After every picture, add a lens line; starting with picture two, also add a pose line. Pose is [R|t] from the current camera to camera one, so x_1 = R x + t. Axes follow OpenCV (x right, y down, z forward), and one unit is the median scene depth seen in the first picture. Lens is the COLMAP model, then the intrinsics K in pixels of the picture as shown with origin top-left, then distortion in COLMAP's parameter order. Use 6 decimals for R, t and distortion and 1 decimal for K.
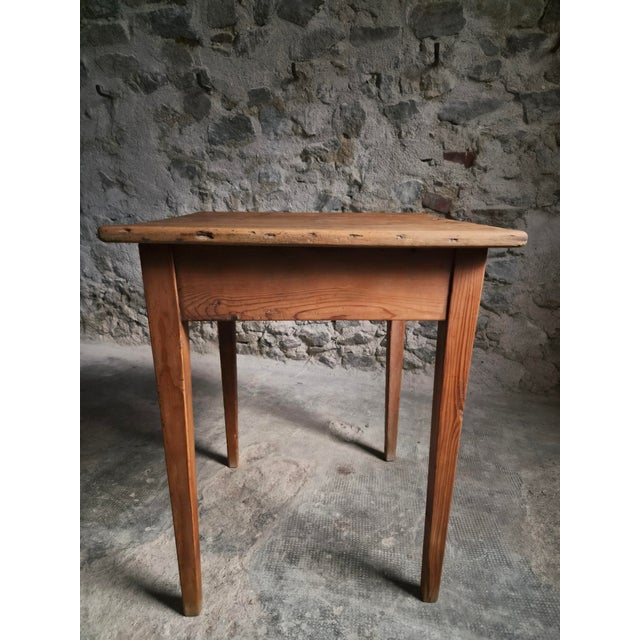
lens RADIAL K [[425.4, 0, 319.5], [0, 425.4, 328.4], [0, 0, 1]] dist [0.047090, -0.039290]
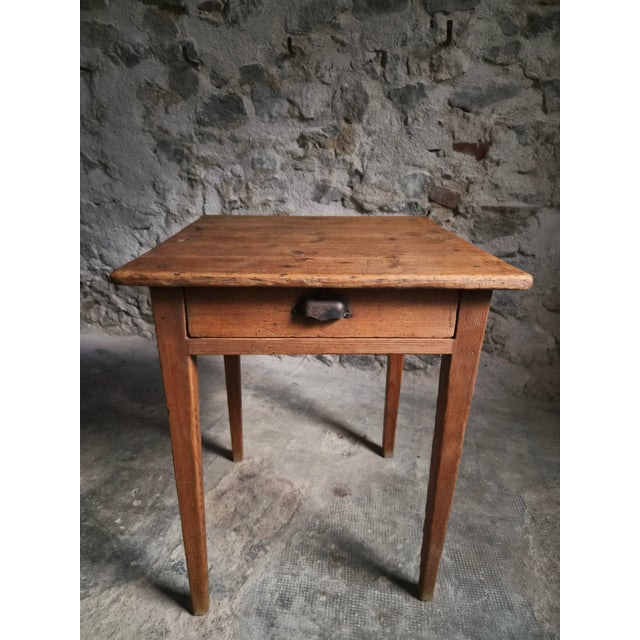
lens RADIAL K [[425.4, 0, 321.0], [0, 425.4, 325.2], [0, 0, 1]] dist [0.047090, -0.039290]
pose [[0.999943, 0.007945, 0.007093, 0.003268], [-0.008477, 0.996883, 0.078437, -0.086845], [-0.006448, -0.078492, 0.996894, 0.054849]]
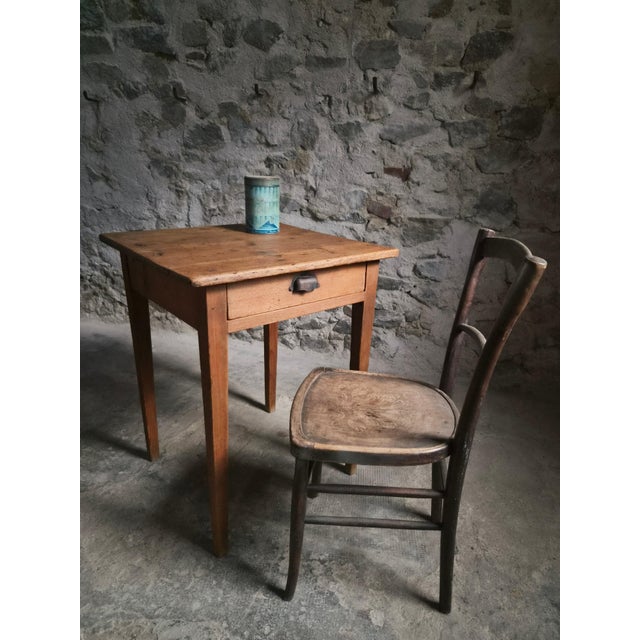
lens RADIAL K [[443.6, 0, 322.1], [0, 443.6, 320.3], [0, 0, 1]] dist [0.045053, -0.041455]
pose [[0.999659, 0.024913, 0.007808, 0.116746], [-0.025210, 0.998856, 0.040636, -0.039473], [-0.006786, -0.040819, 0.999144, -0.210358]]
